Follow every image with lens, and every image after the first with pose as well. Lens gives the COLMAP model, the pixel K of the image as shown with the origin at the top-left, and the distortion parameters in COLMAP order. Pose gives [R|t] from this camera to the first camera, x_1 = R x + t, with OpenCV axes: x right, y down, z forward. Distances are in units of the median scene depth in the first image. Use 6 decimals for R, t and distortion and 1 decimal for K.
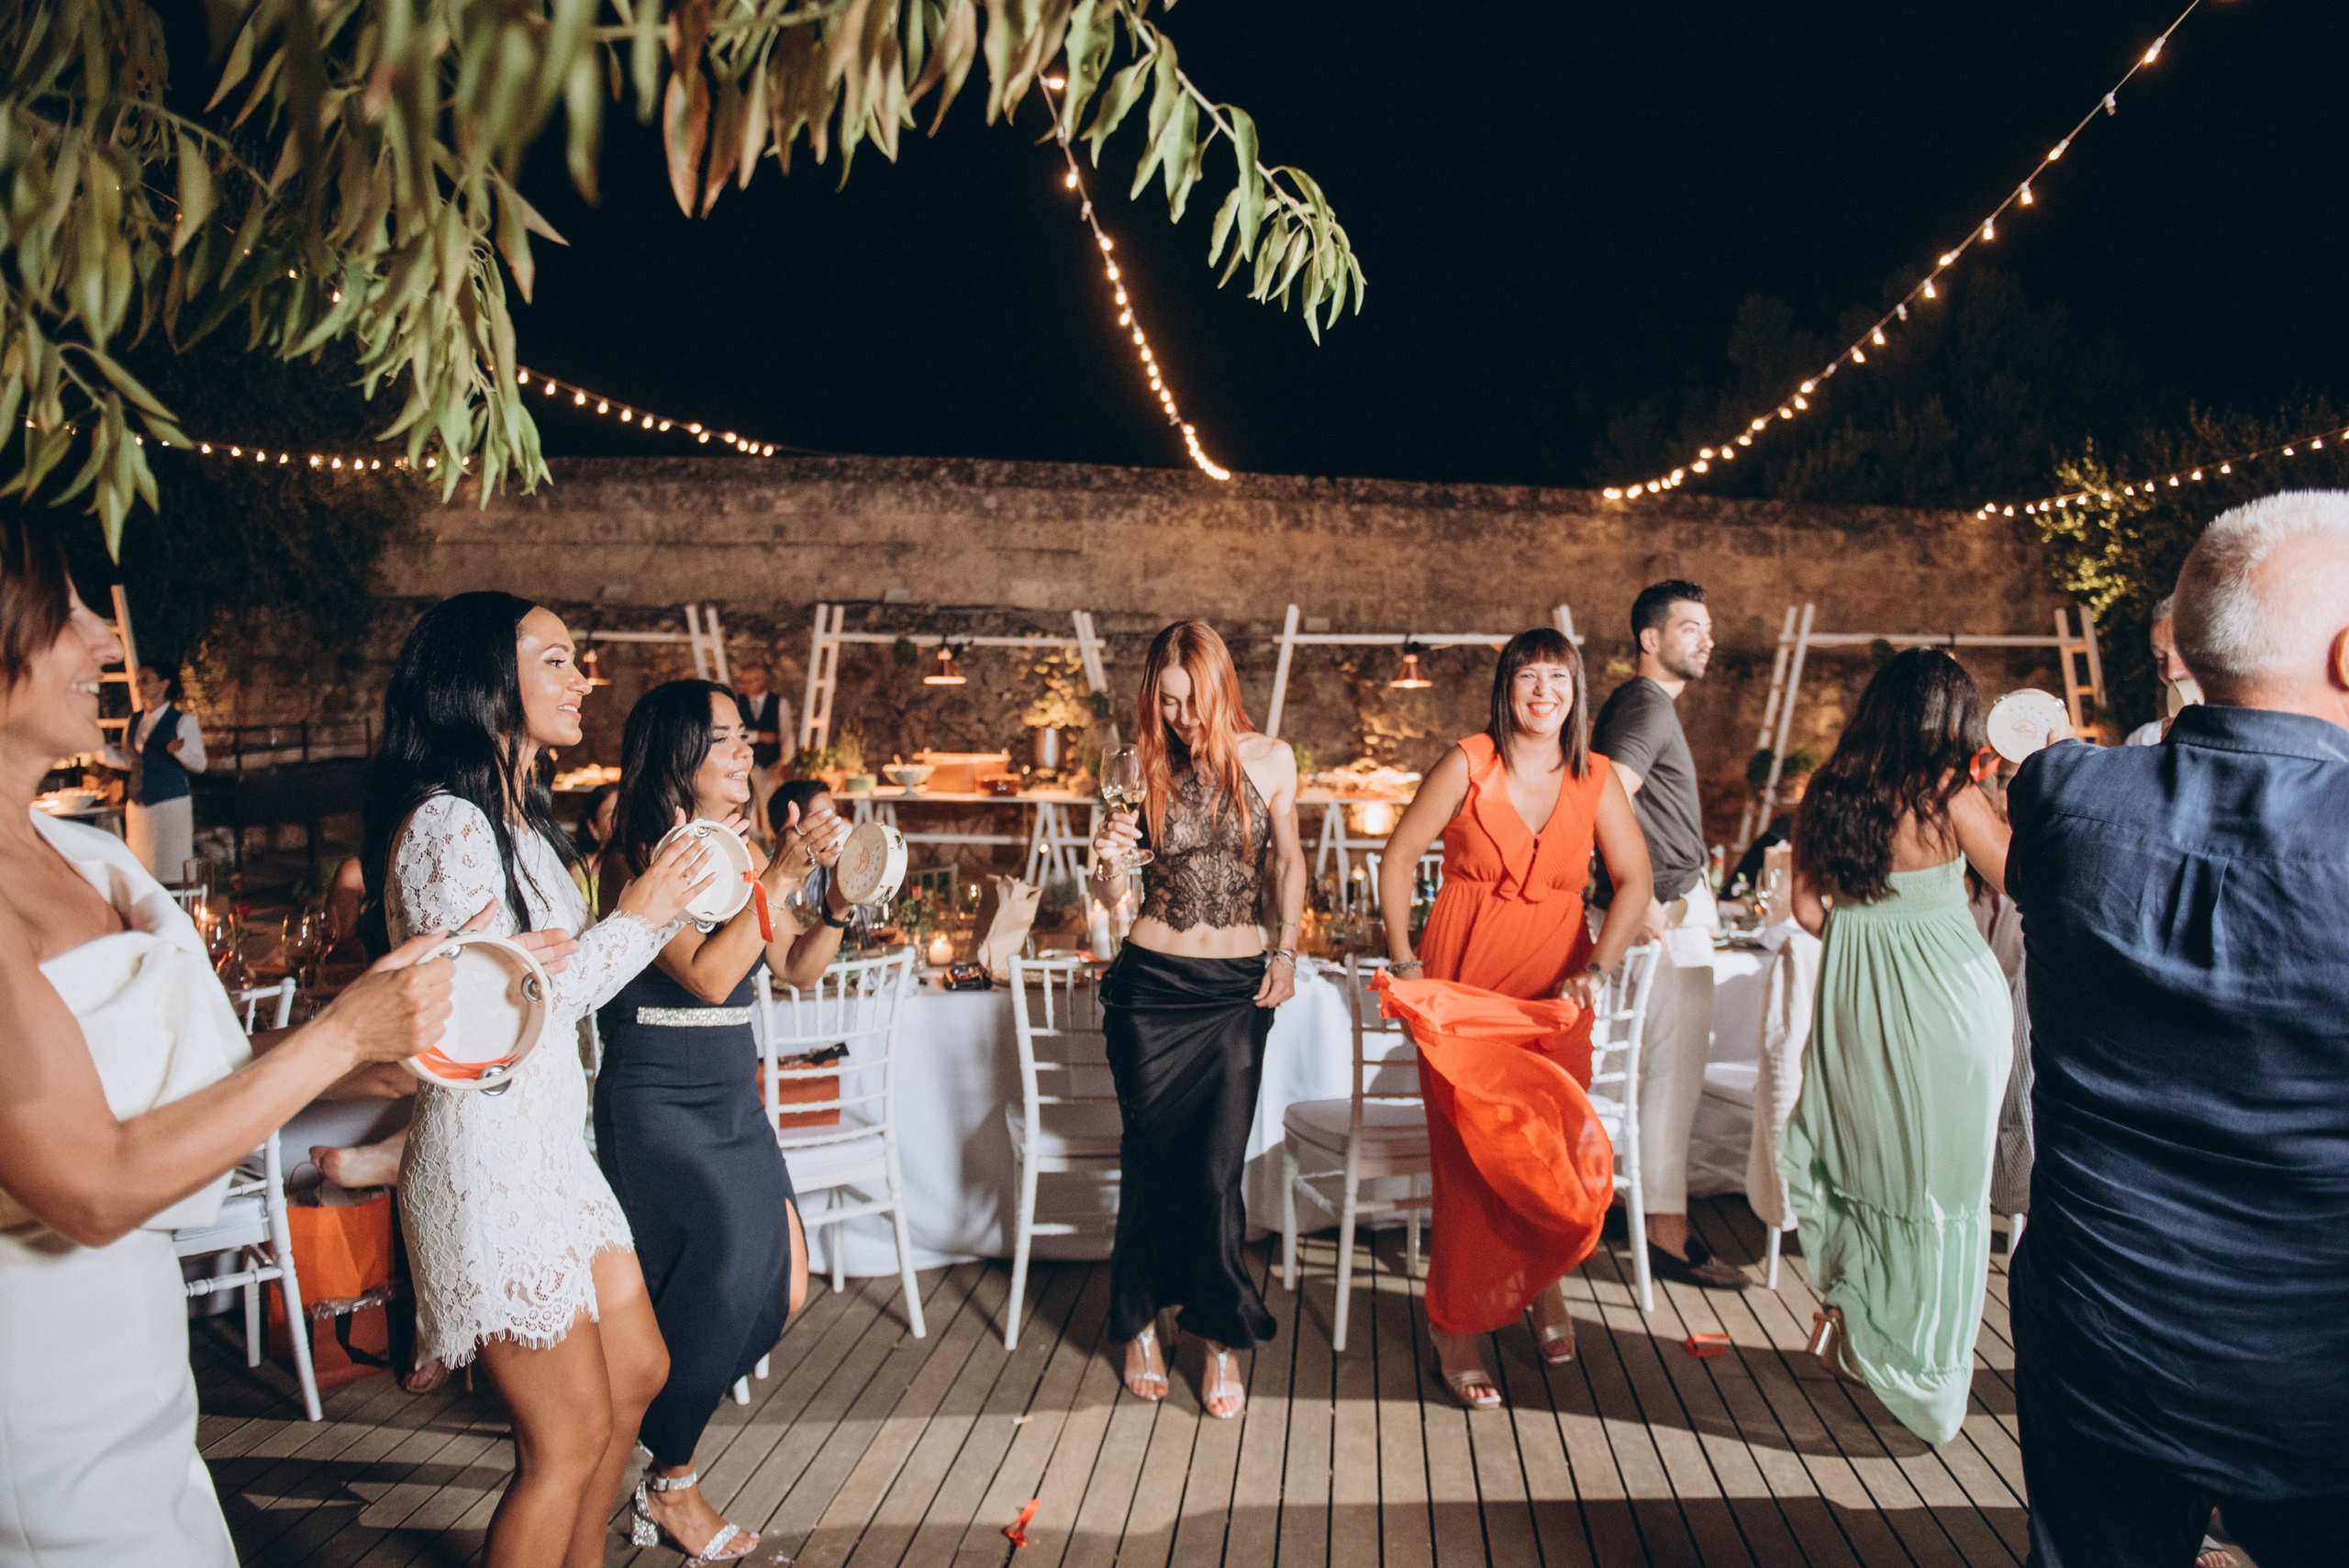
lens RADIAL K [[1580.4, 0, 1182.6], [0, 1580.4, 794.2], [0, 0, 1]] dist [-0.056003, -0.000904]
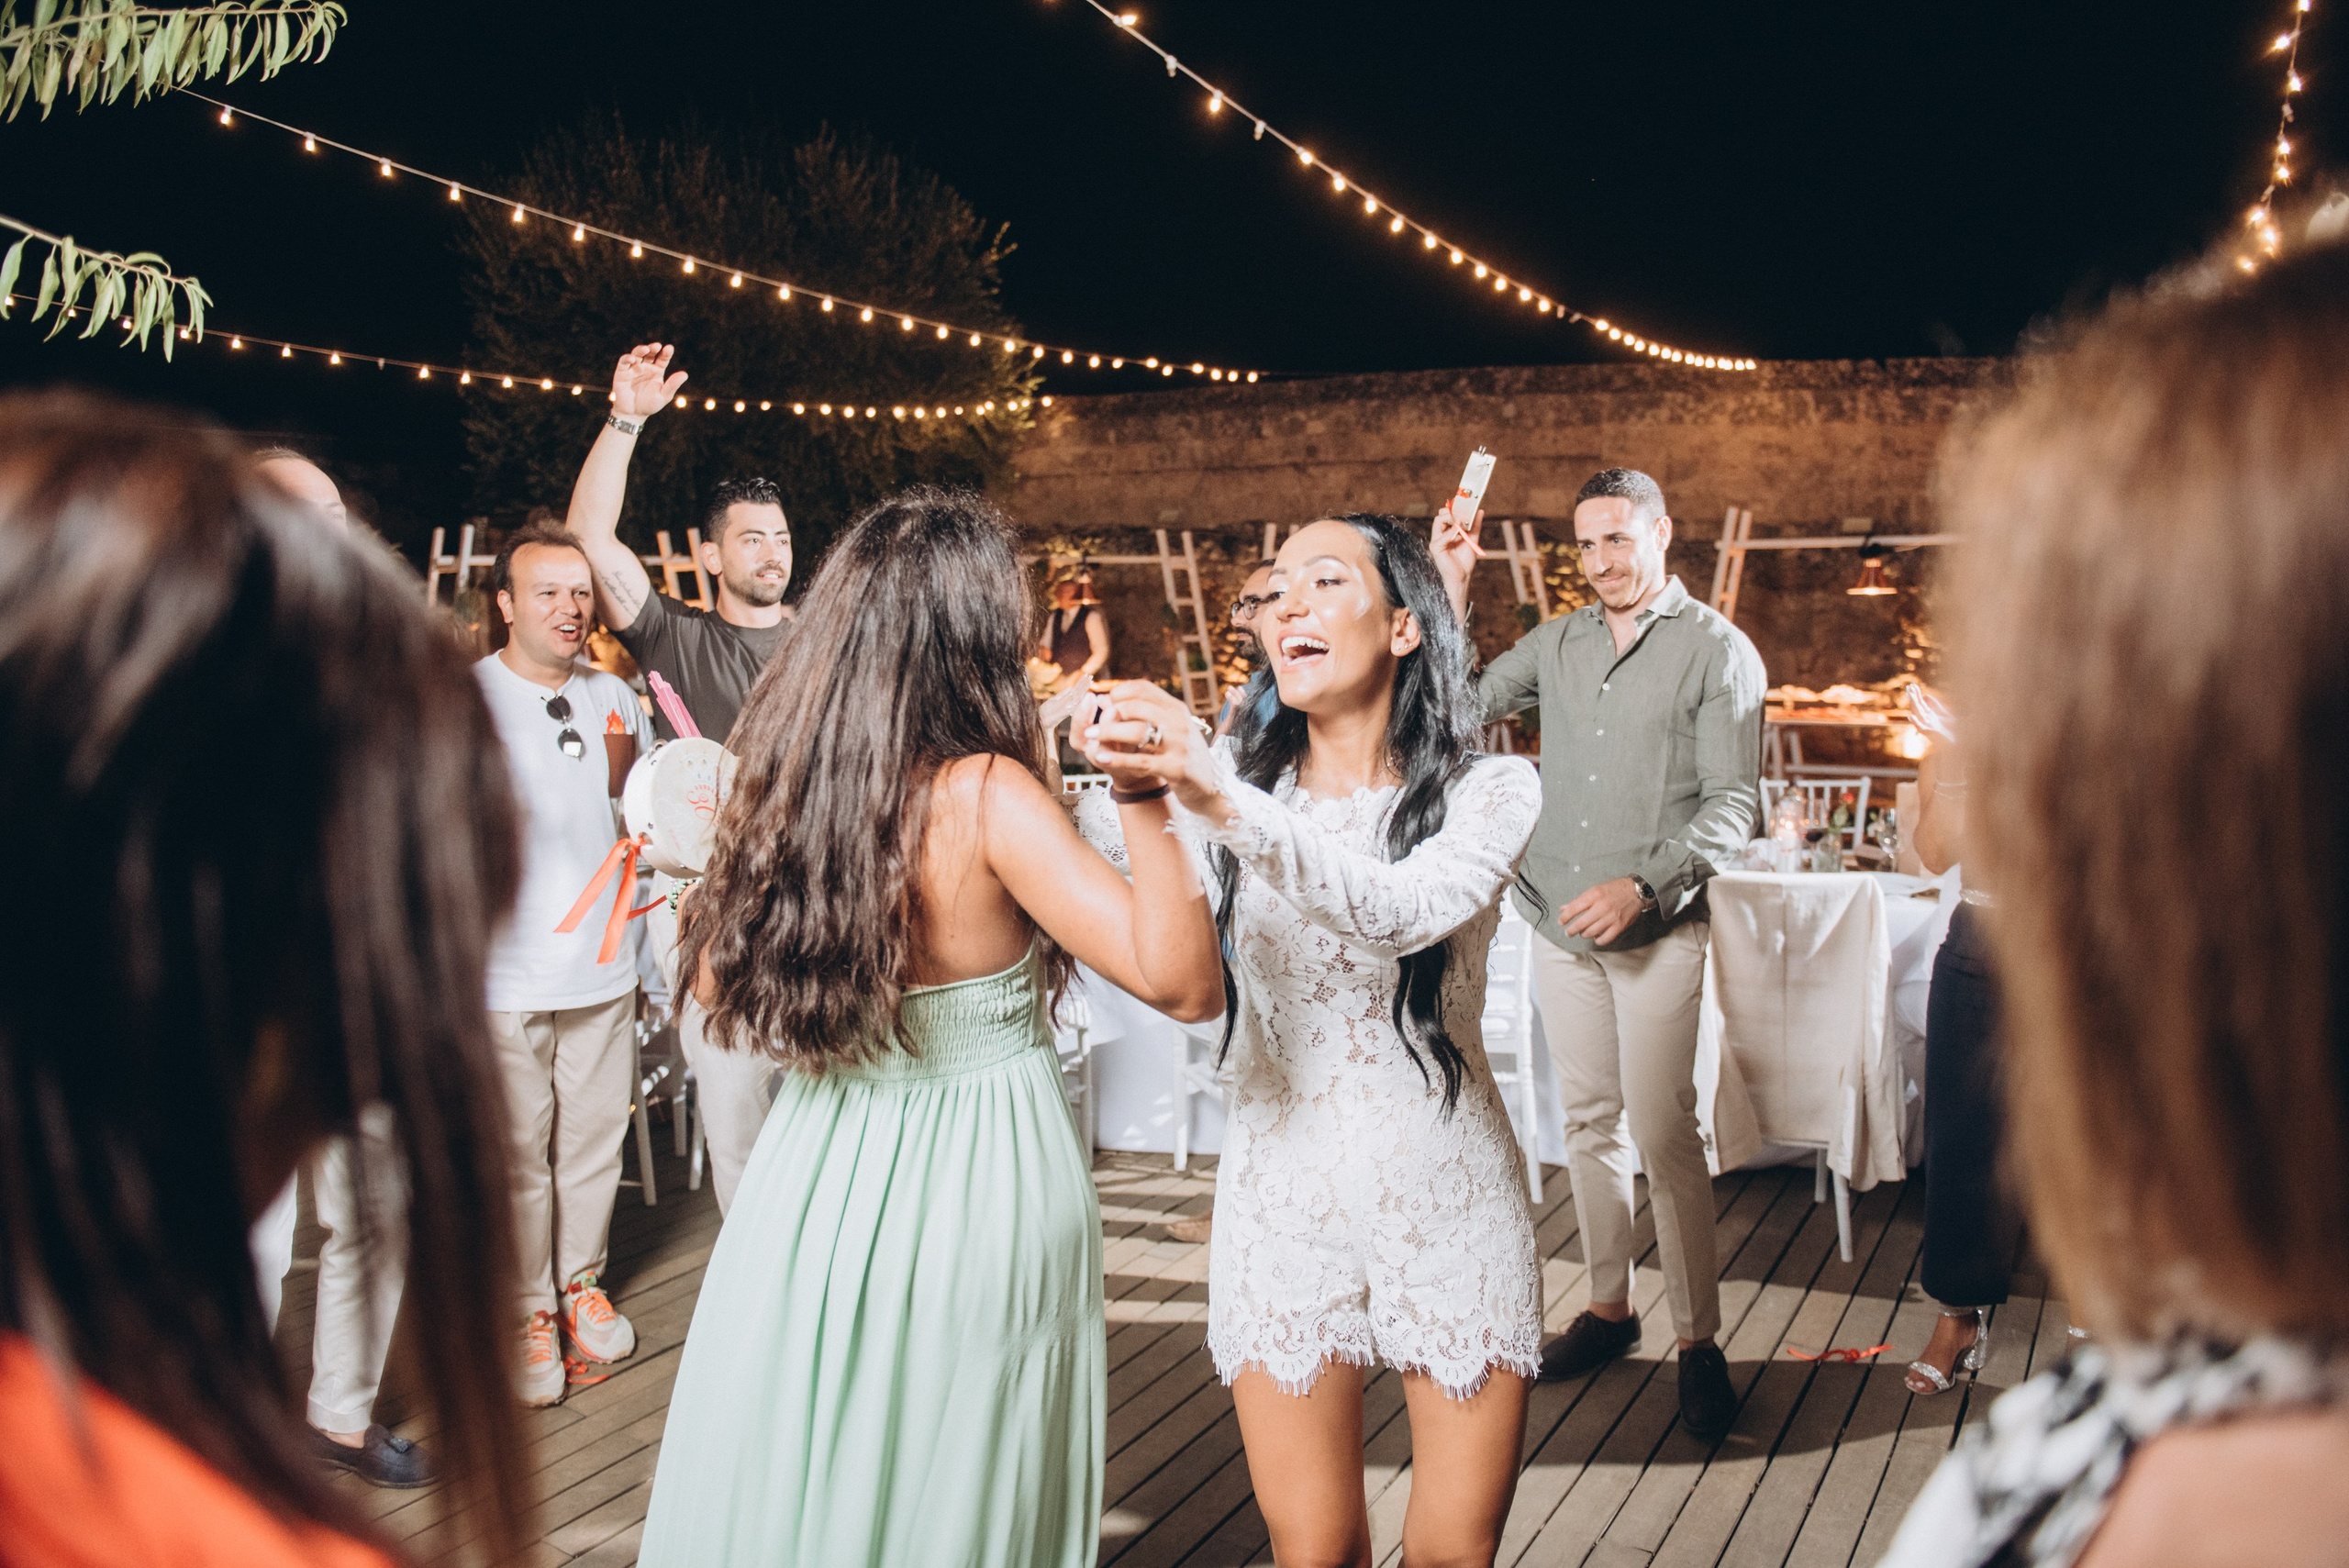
lens RADIAL K [[1580.4, 0, 1182.6], [0, 1580.4, 794.2], [0, 0, 1]] dist [-0.056003, -0.000904]
pose [[0.896603, 0.036154, -0.441357, 0.136929], [-0.011432, 0.998219, 0.058546, -0.001869], [0.442688, -0.047447, 0.895420, 0.023249]]
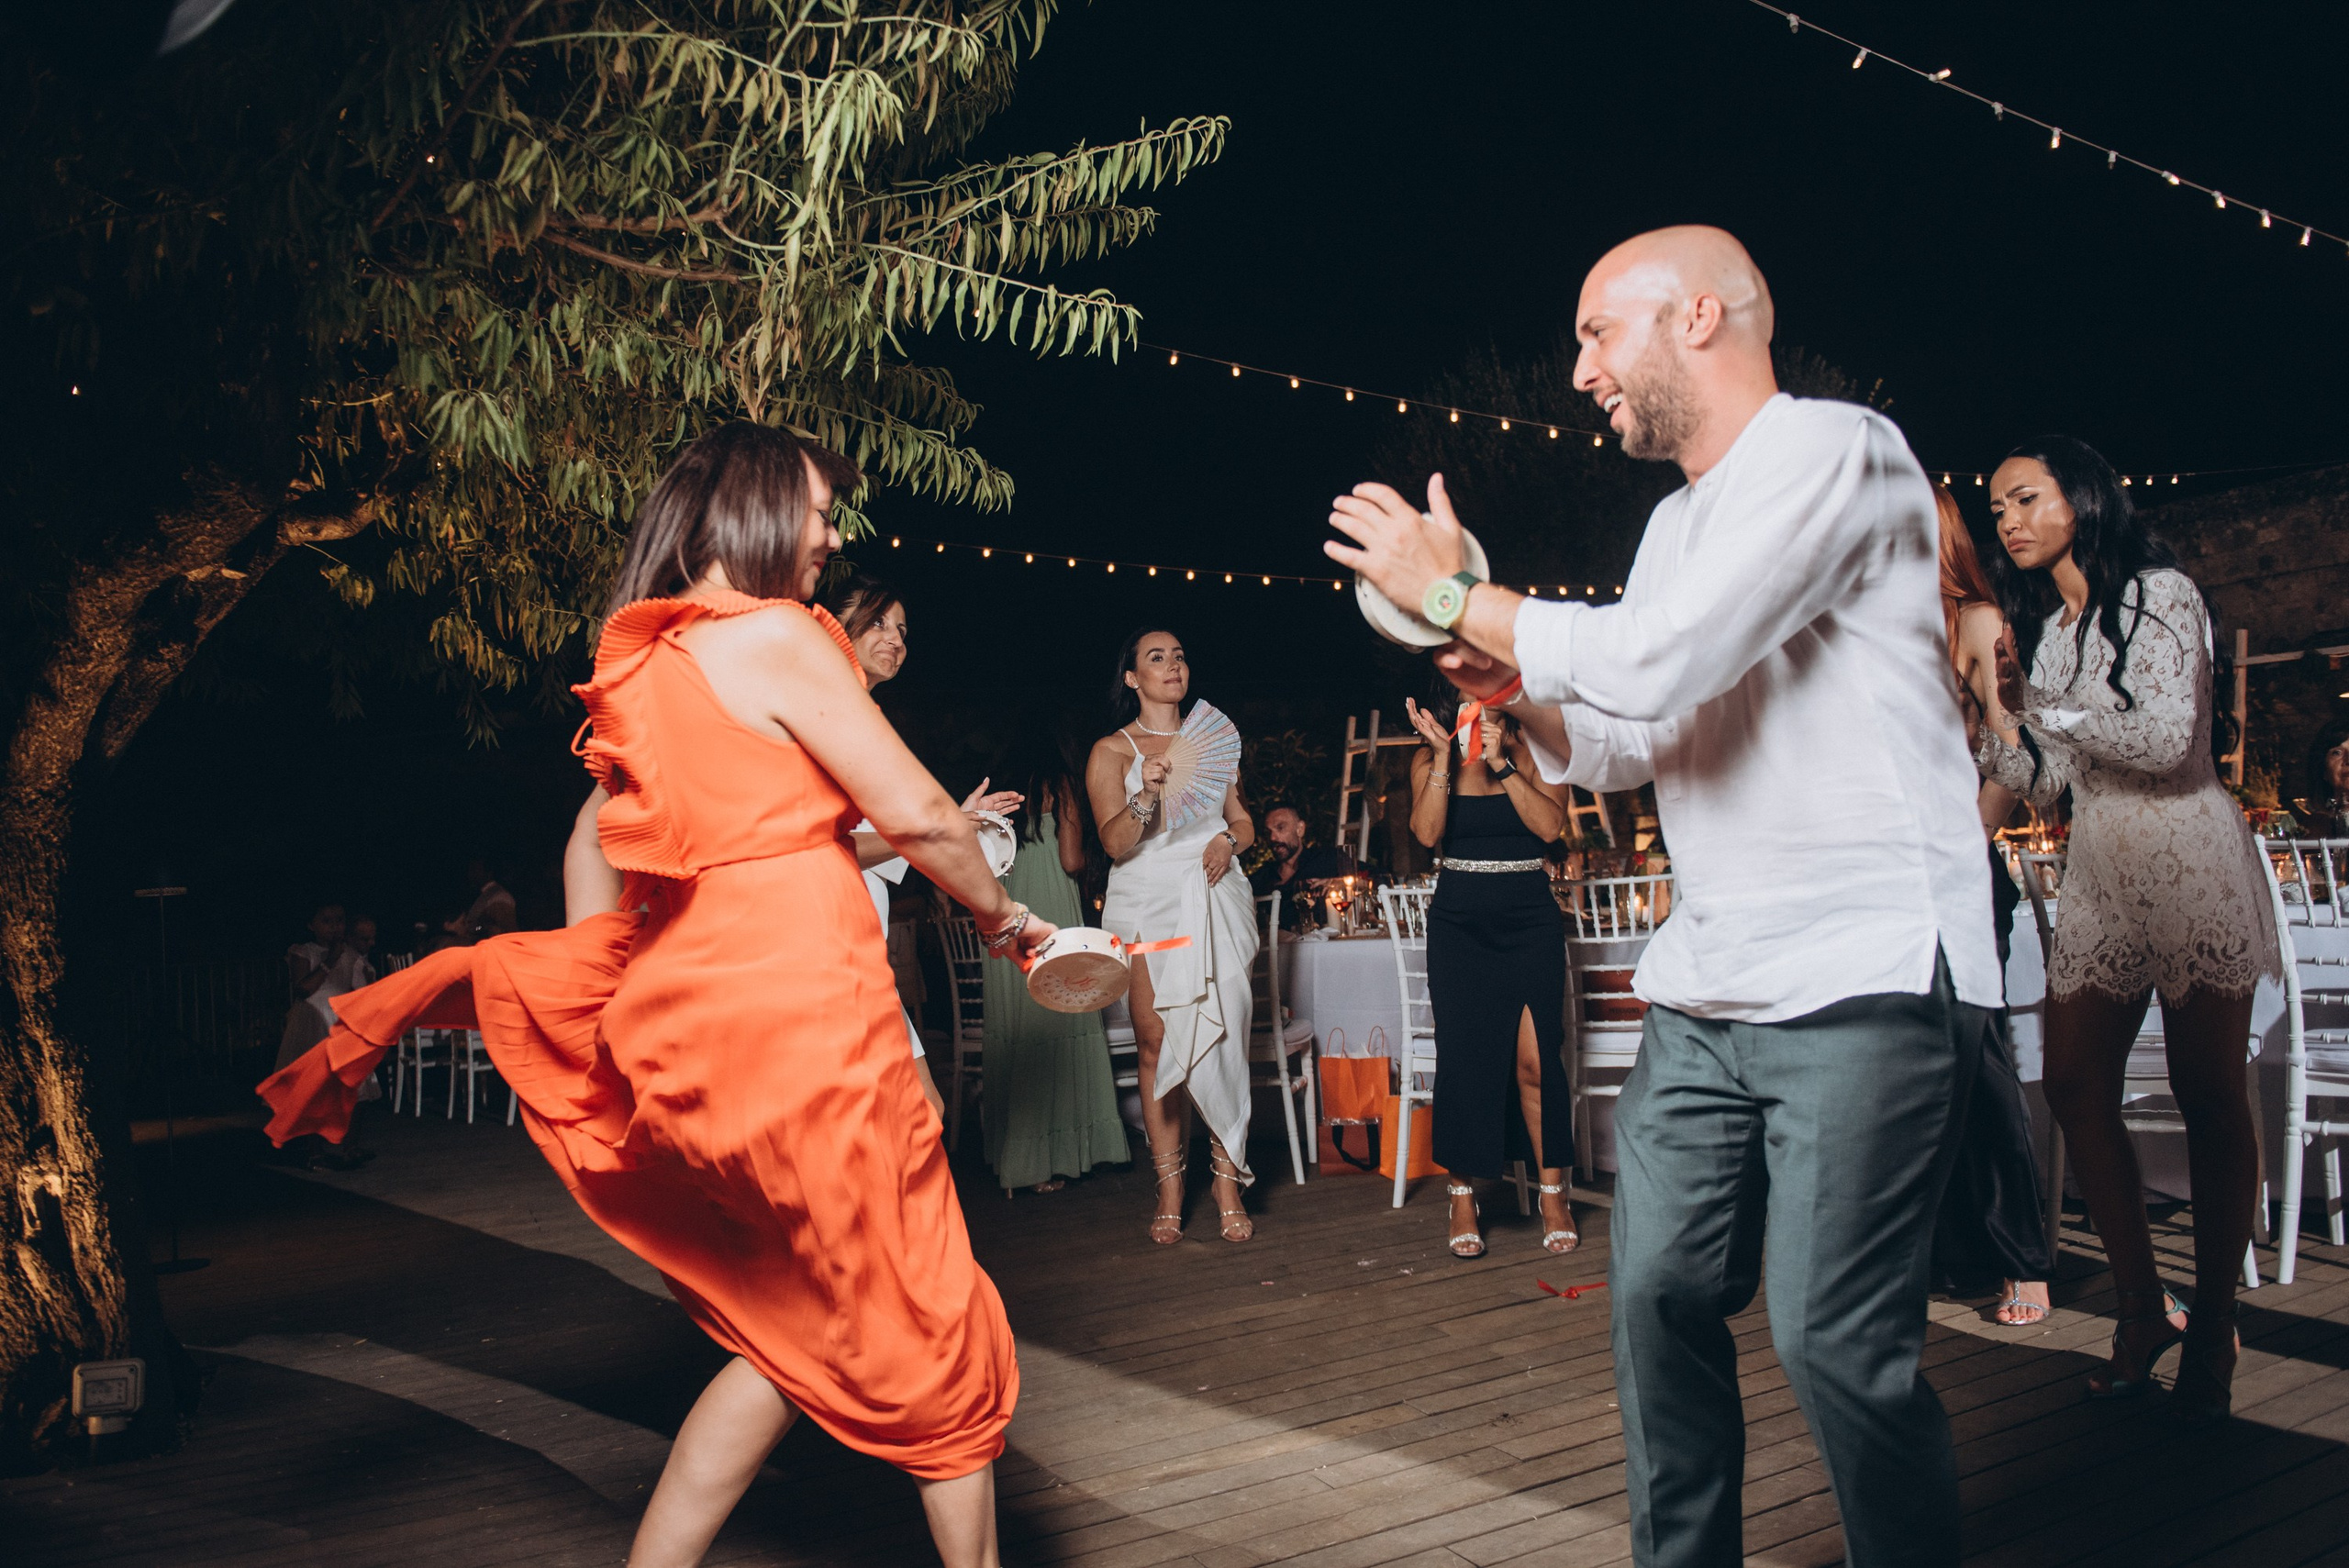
lens RADIAL K [[1580.4, 0, 1182.6], [0, 1580.4, 794.2], [0, 0, 1]] dist [-0.056003, -0.000904]
pose [[0.524433, -0.084714, -0.847227, 0.155275], [0.015564, 0.995826, -0.089938, 0.034613], [0.851310, 0.033980, 0.523562, 0.016233]]
